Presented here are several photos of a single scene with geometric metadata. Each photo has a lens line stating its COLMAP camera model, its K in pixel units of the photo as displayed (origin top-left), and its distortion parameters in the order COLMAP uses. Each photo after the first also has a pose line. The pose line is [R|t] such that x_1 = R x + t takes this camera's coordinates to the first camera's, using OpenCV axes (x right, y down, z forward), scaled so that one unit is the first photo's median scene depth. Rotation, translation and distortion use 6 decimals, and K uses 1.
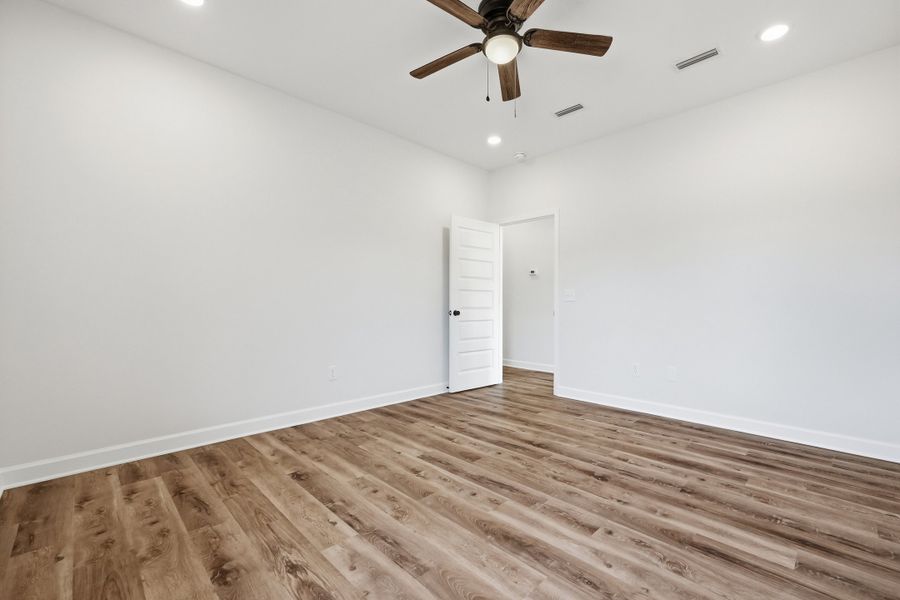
lens RADIAL K [[383.1, 0, 450.4], [0, 383.1, 303.3], [0, 0, 1]] dist [-0.000923, 0.000339]
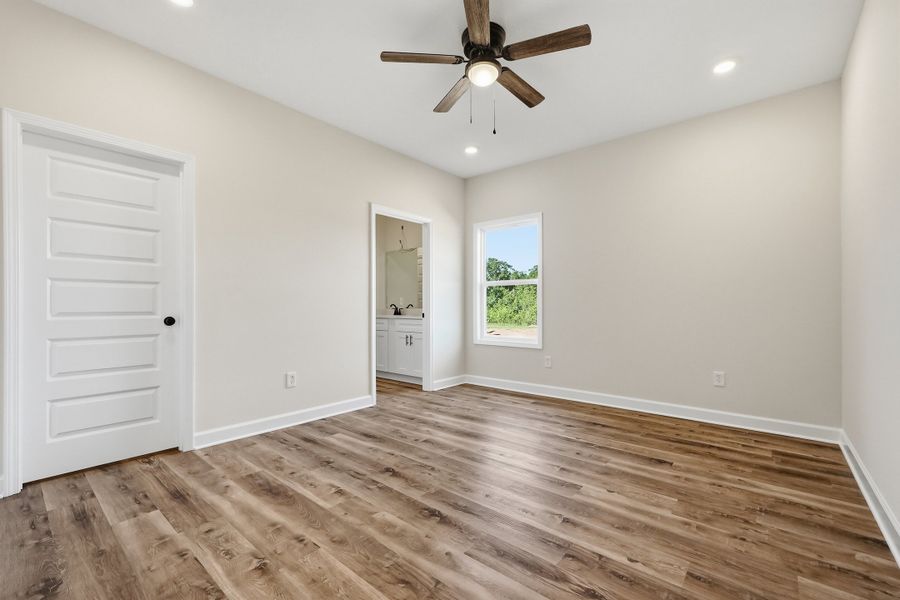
lens RADIAL K [[383.1, 0, 450.4], [0, 383.1, 303.3], [0, 0, 1]] dist [-0.000923, 0.000339]
pose [[-0.995579, -0.007691, -0.093618, 0.296722], [-0.006376, 0.999877, -0.014342, 0.006948], [0.093716, -0.013682, -0.995505, 1.881789]]
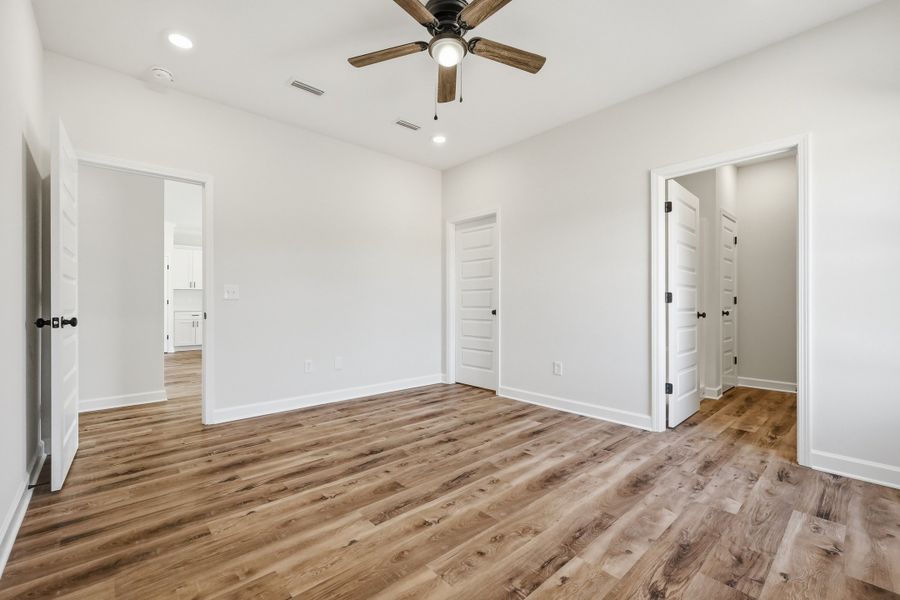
lens RADIAL K [[383.1, 0, 450.4], [0, 383.1, 303.3], [0, 0, 1]] dist [-0.000923, 0.000339]
pose [[0.039536, -0.002980, 0.999214, -0.794909], [-0.002875, 0.999991, 0.003096, -0.002347], [-0.999214, -0.002995, 0.039527, 0.864484]]
